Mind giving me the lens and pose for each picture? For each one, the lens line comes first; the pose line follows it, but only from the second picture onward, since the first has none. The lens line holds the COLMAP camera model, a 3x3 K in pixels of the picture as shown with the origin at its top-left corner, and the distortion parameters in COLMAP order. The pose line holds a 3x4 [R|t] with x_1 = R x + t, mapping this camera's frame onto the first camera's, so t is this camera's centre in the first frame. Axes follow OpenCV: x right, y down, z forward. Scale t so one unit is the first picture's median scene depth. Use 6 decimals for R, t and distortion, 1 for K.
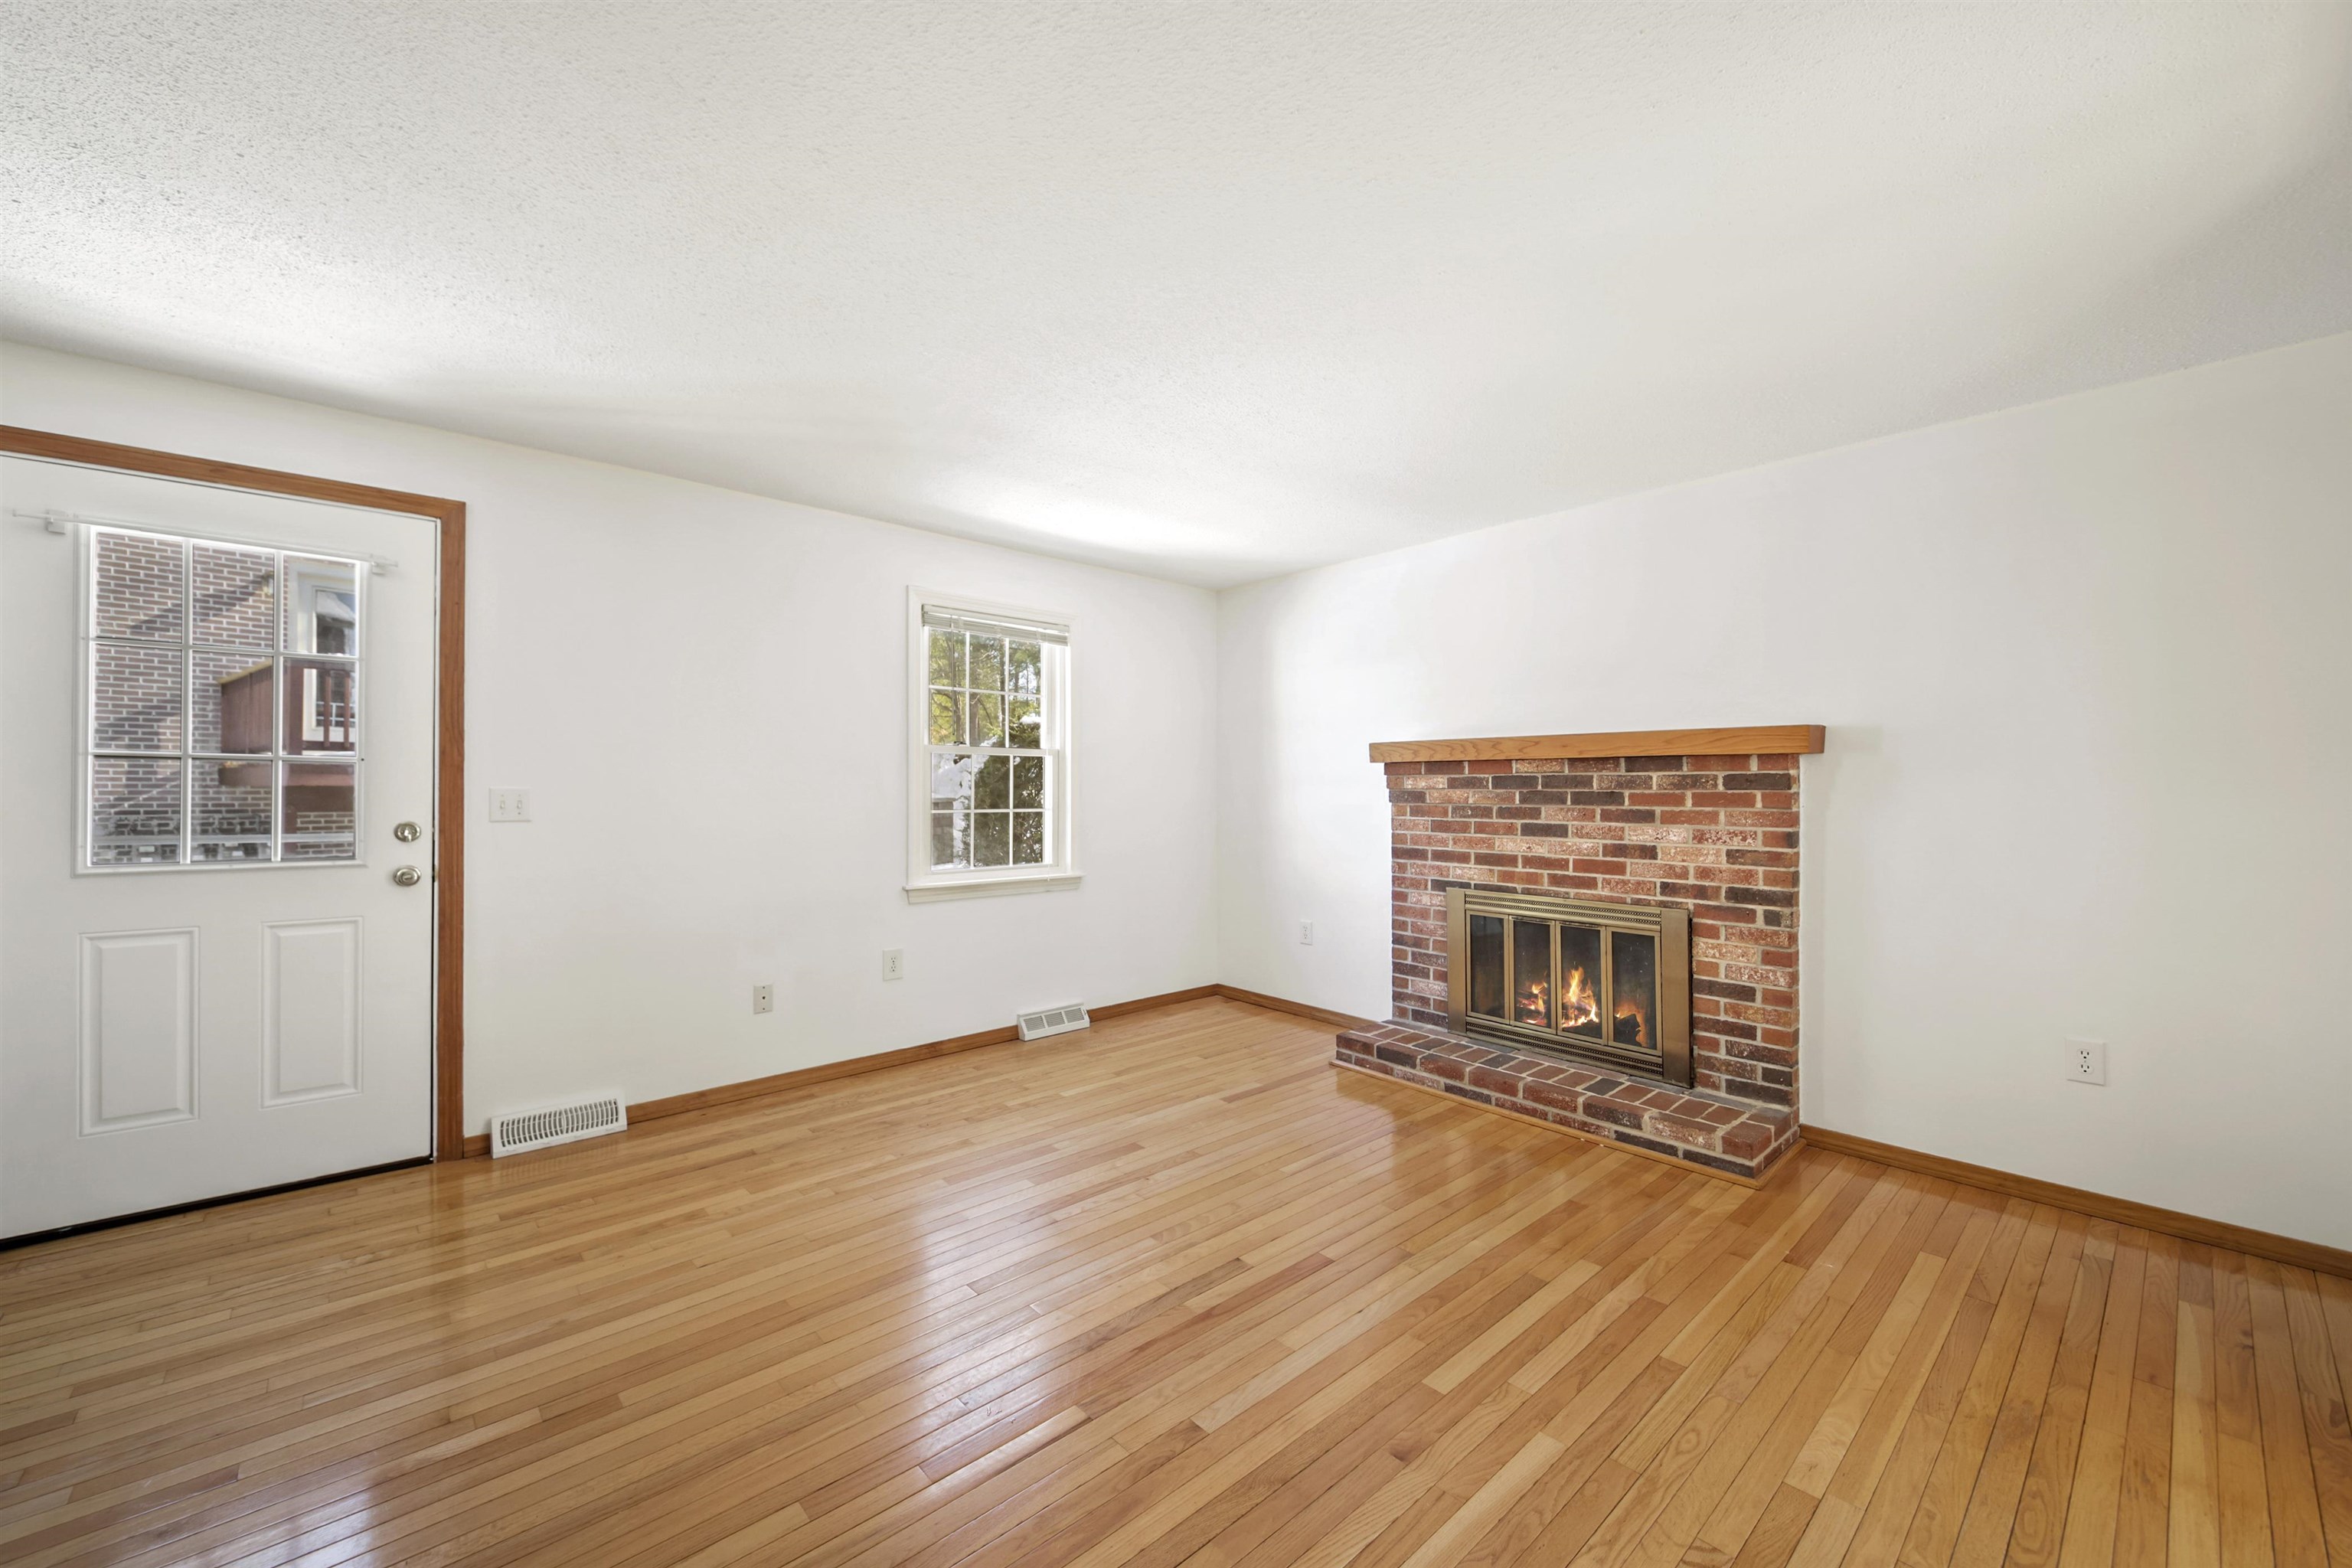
lens RADIAL K [[909.8, 0, 1164.8], [0, 909.8, 795.4], [0, 0, 1]] dist [0.030549, -0.000196]
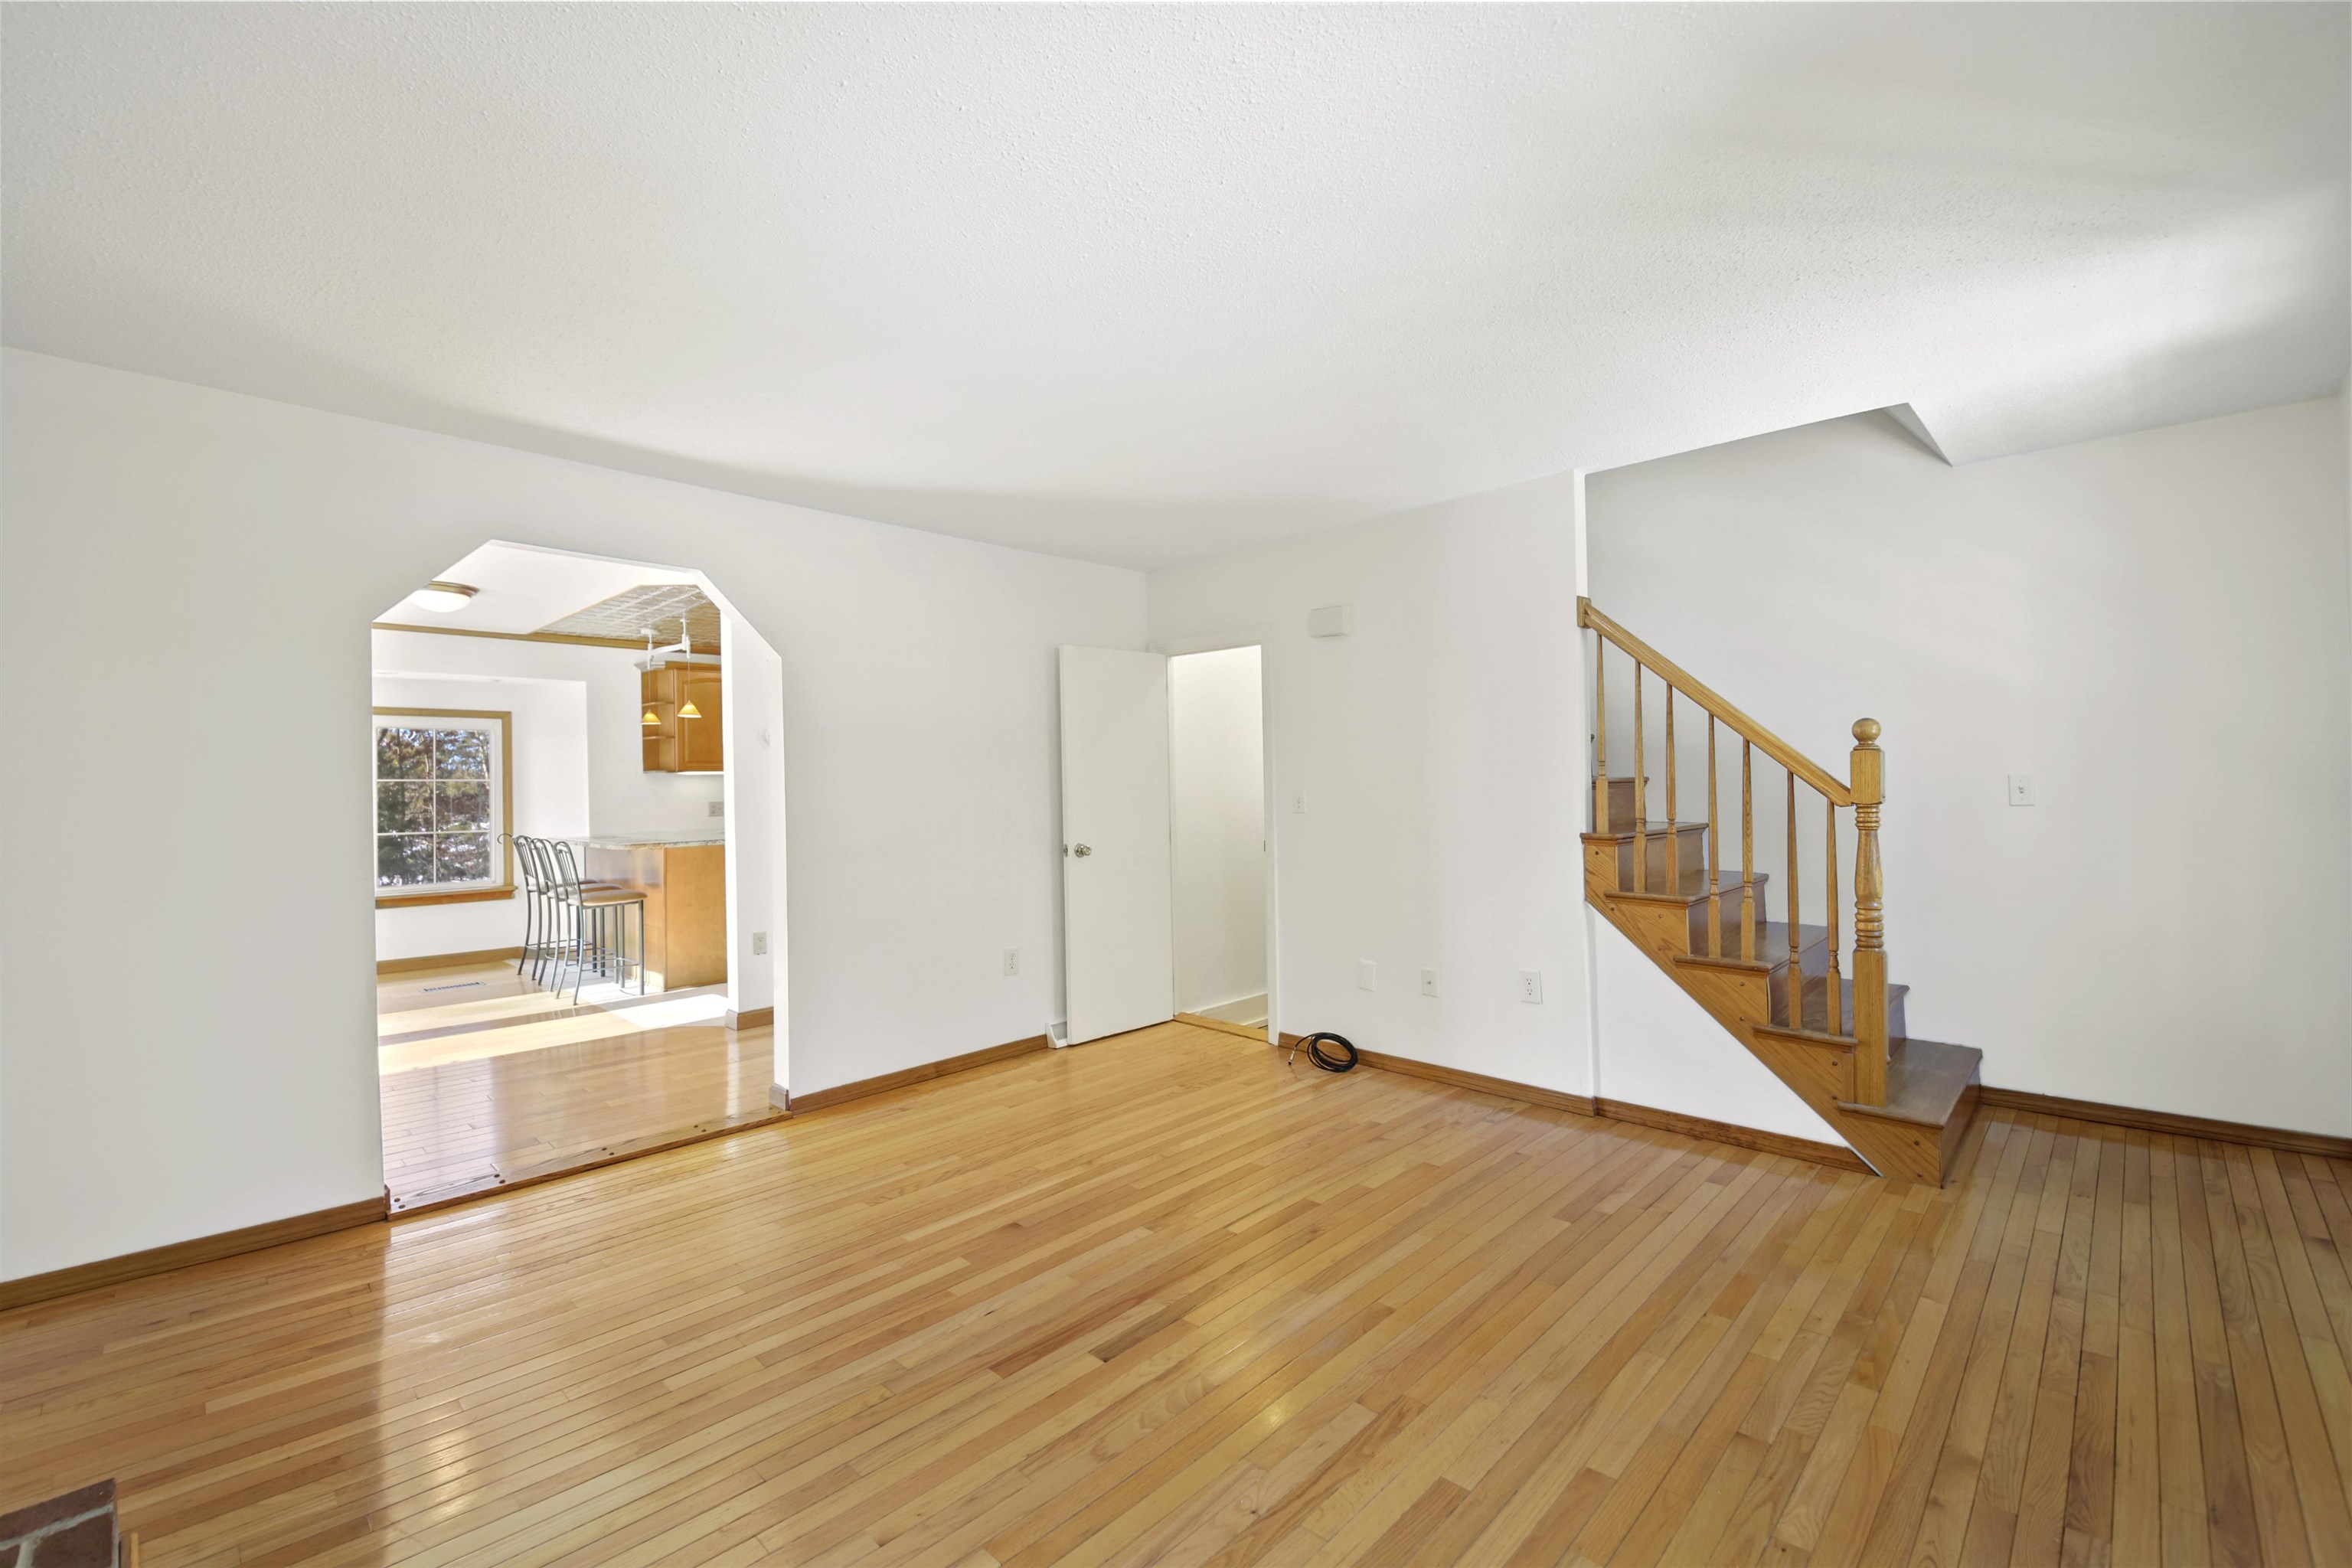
lens RADIAL K [[1004.3, 0, 1148.9], [0, 1004.3, 779.3], [0, 0, 1]] dist [0.014554, -0.000562]
pose [[-0.997630, 0.014363, -0.067288, 0.063520], [0.013715, 0.999855, 0.010082, -0.016219], [0.067423, 0.009136, -0.997683, 1.248777]]
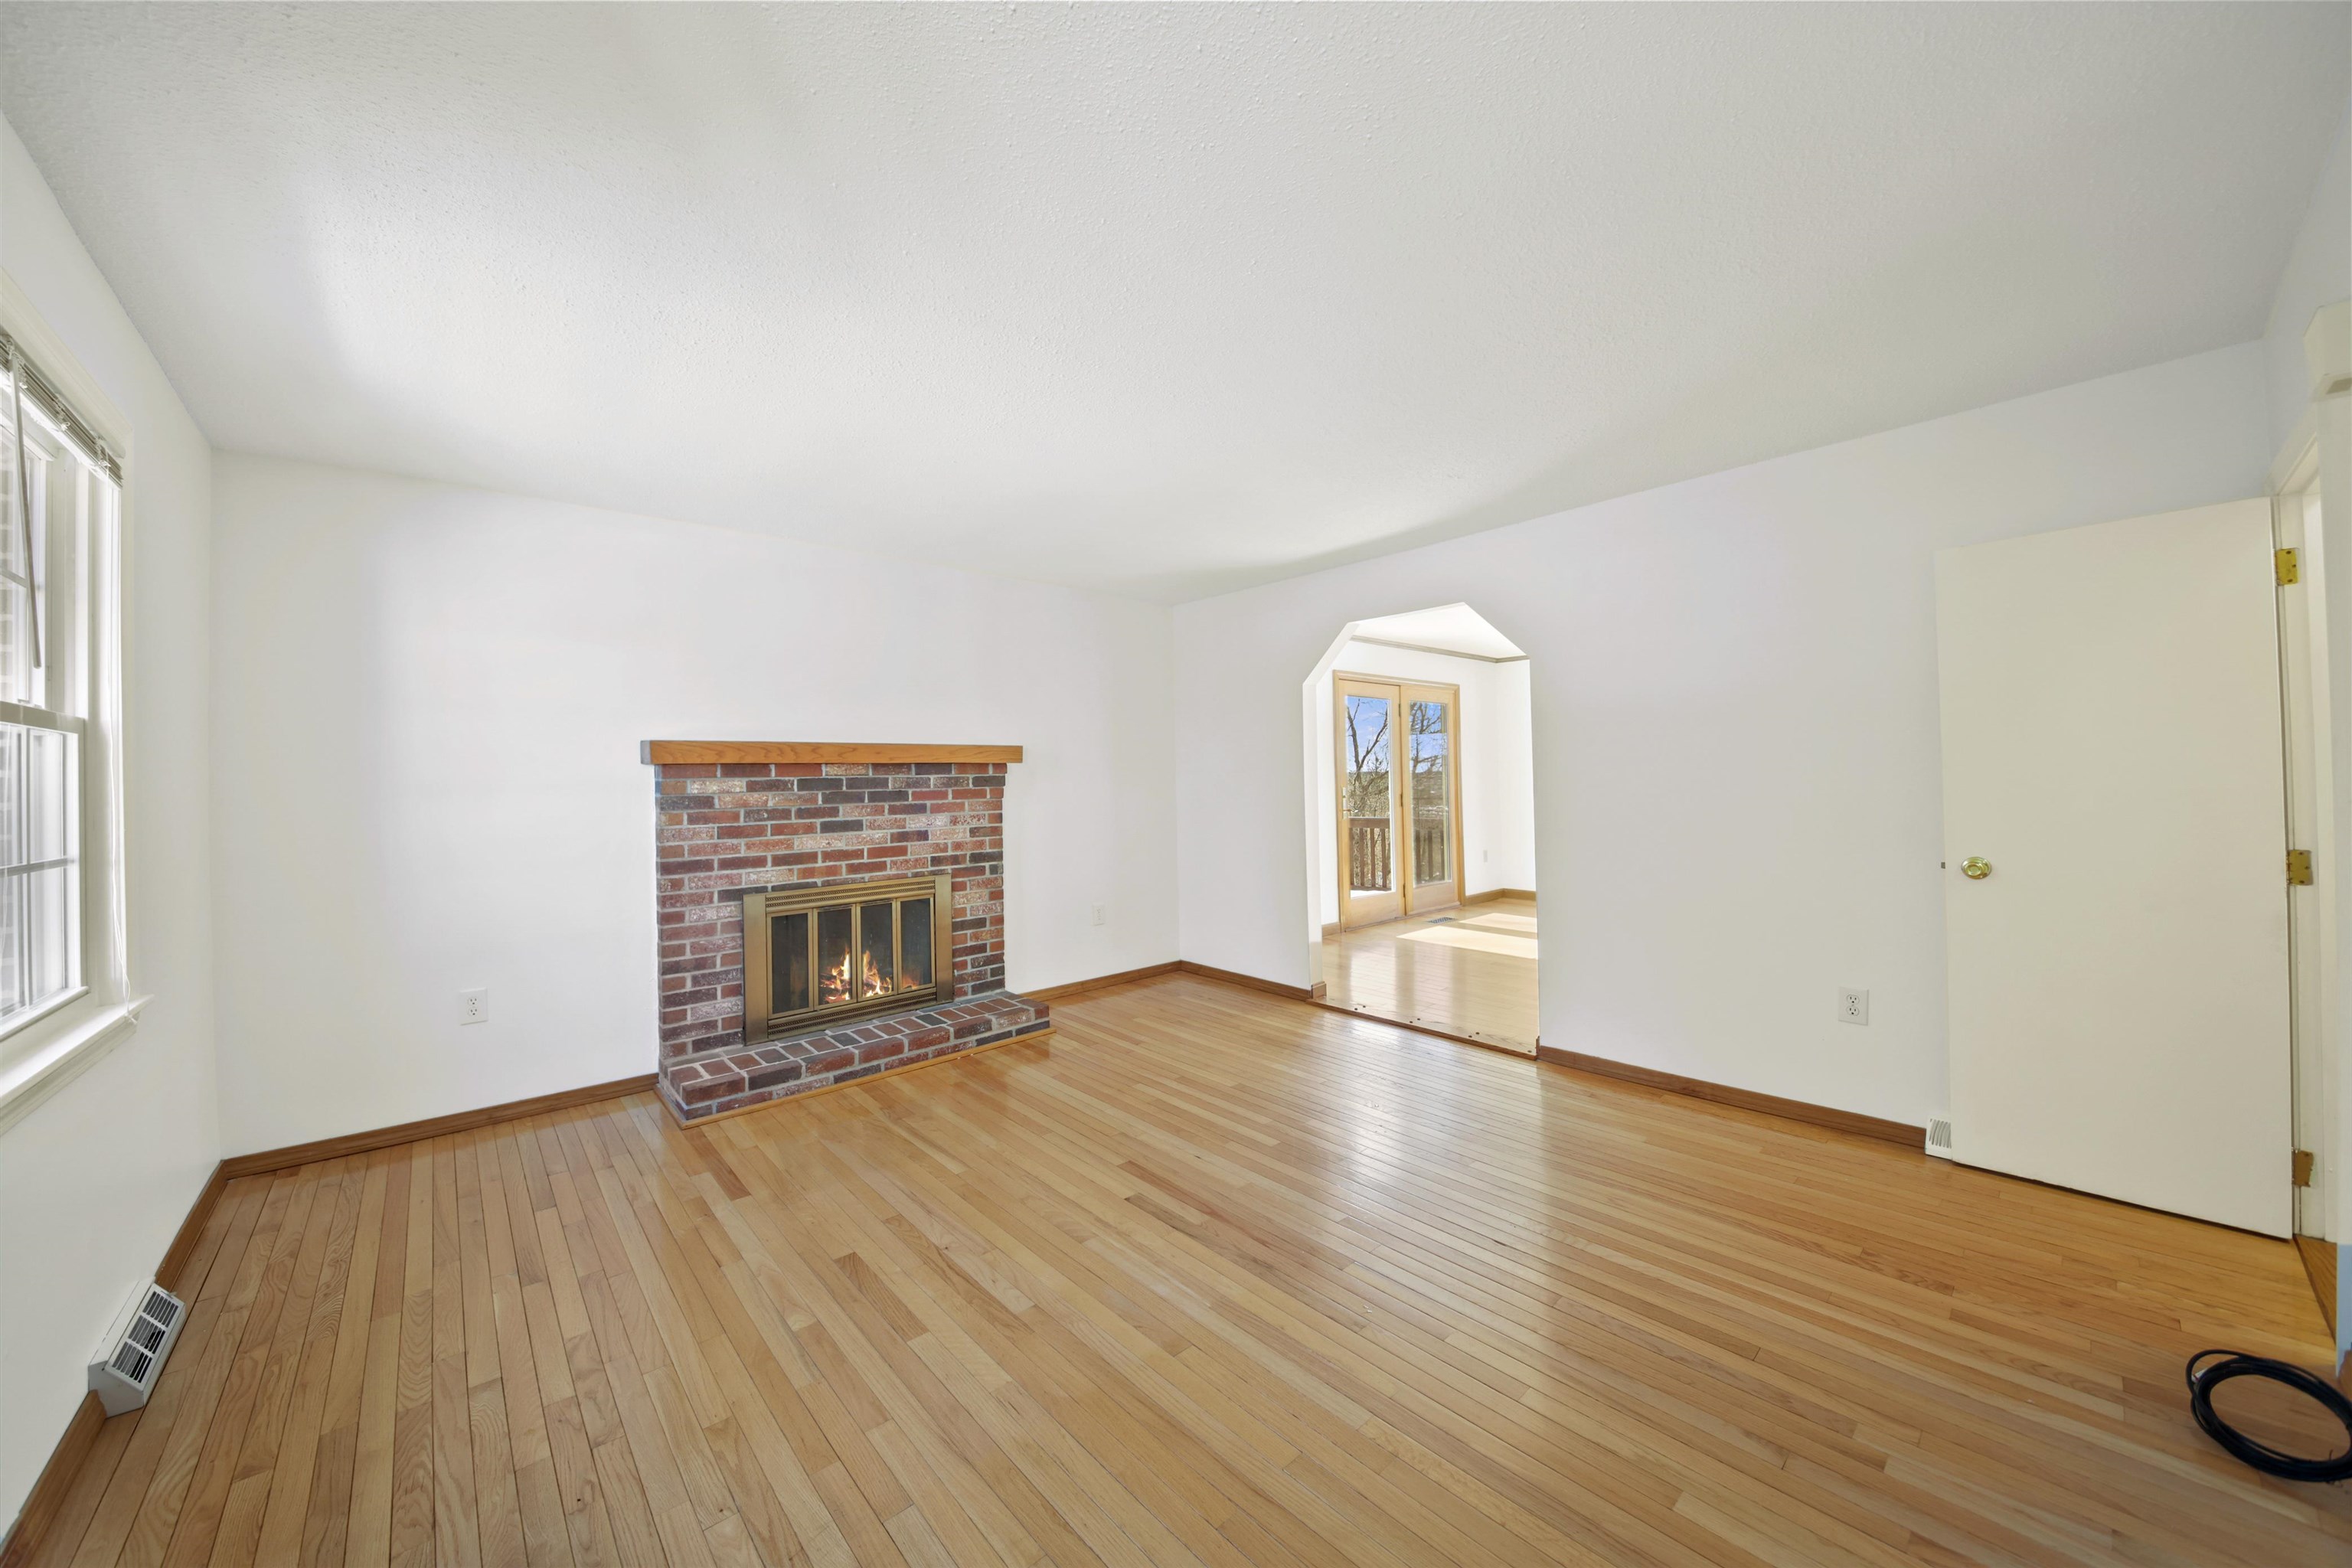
lens RADIAL K [[819.5, 0, 1155.3], [0, 819.5, 776.4], [0, 0, 1]] dist [0.015045, -0.014106]
pose [[0.003474, 0.003514, 0.999988, -0.614751], [0.031799, 0.999488, -0.003622, -0.007944], [-0.999488, 0.031811, 0.003361, 0.619639]]
